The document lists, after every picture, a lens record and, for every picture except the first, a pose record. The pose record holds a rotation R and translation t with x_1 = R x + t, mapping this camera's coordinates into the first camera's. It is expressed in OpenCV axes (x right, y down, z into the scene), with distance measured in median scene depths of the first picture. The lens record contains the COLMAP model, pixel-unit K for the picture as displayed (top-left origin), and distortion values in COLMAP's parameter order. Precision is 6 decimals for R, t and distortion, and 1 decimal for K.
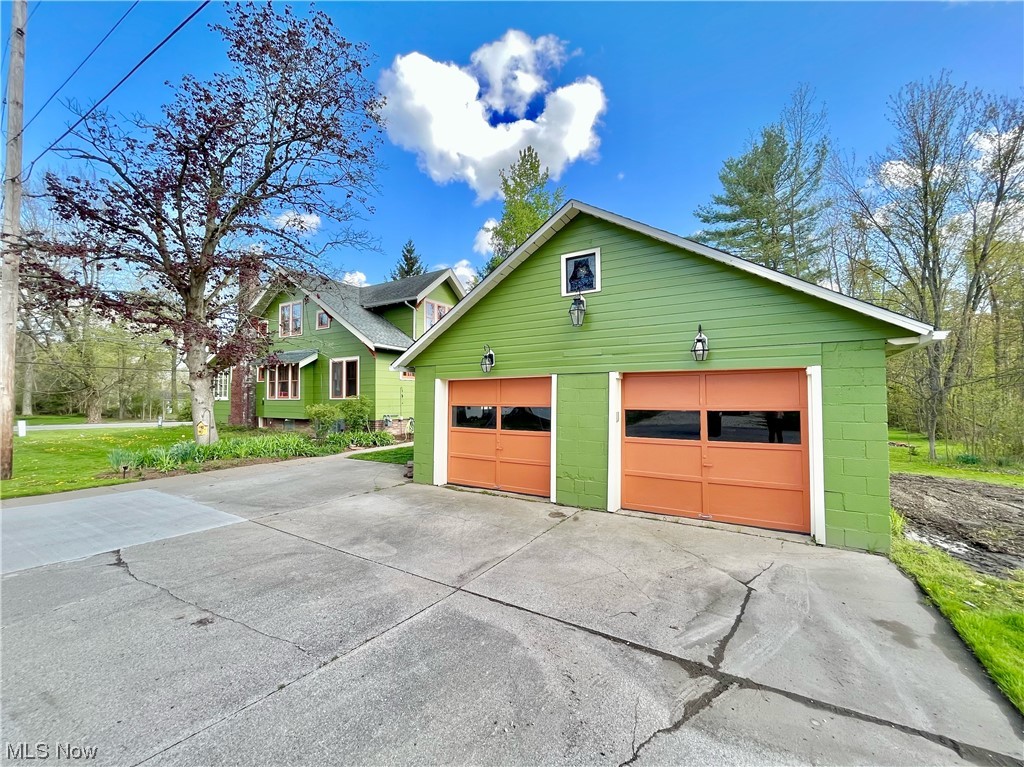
lens RADIAL K [[411.5, 0, 512.4], [0, 411.5, 386.1], [0, 0, 1]] dist [-0.003878, 0.000167]
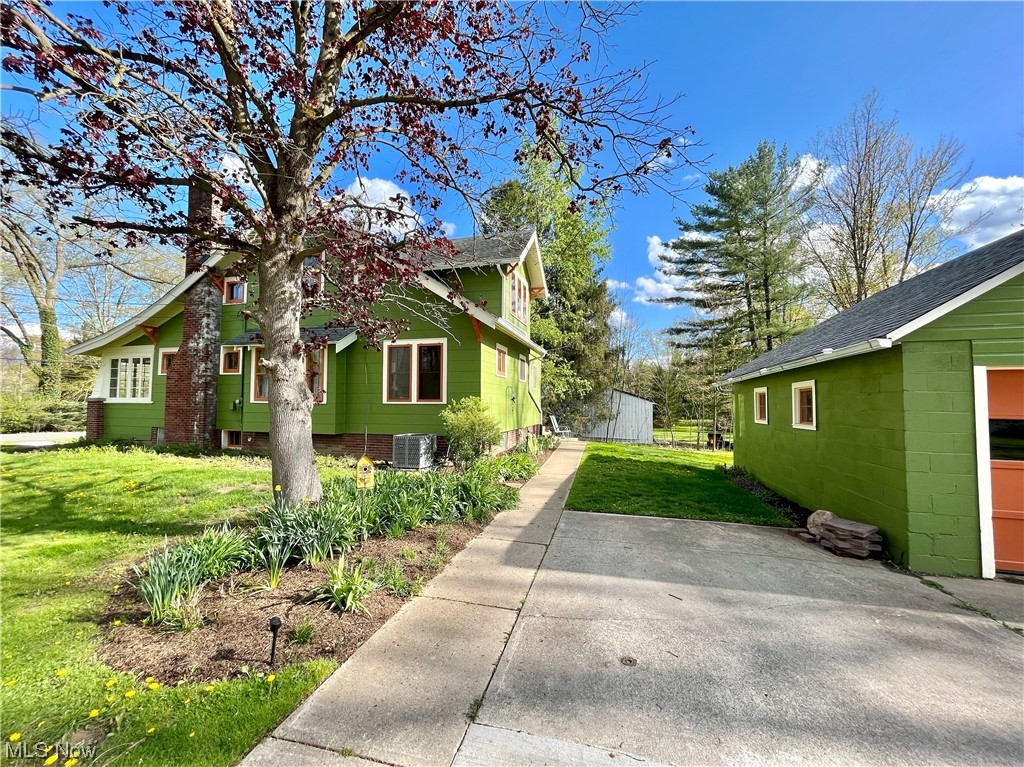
lens RADIAL K [[411.5, 0, 512.7], [0, 411.5, 386.8], [0, 0, 1]] dist [-0.003878, 0.000167]
pose [[0.963164, 0.022271, 0.267992, -0.429939], [-0.018453, 0.999689, -0.016759, 0.013399], [-0.268282, 0.011196, 0.963275, 0.330674]]
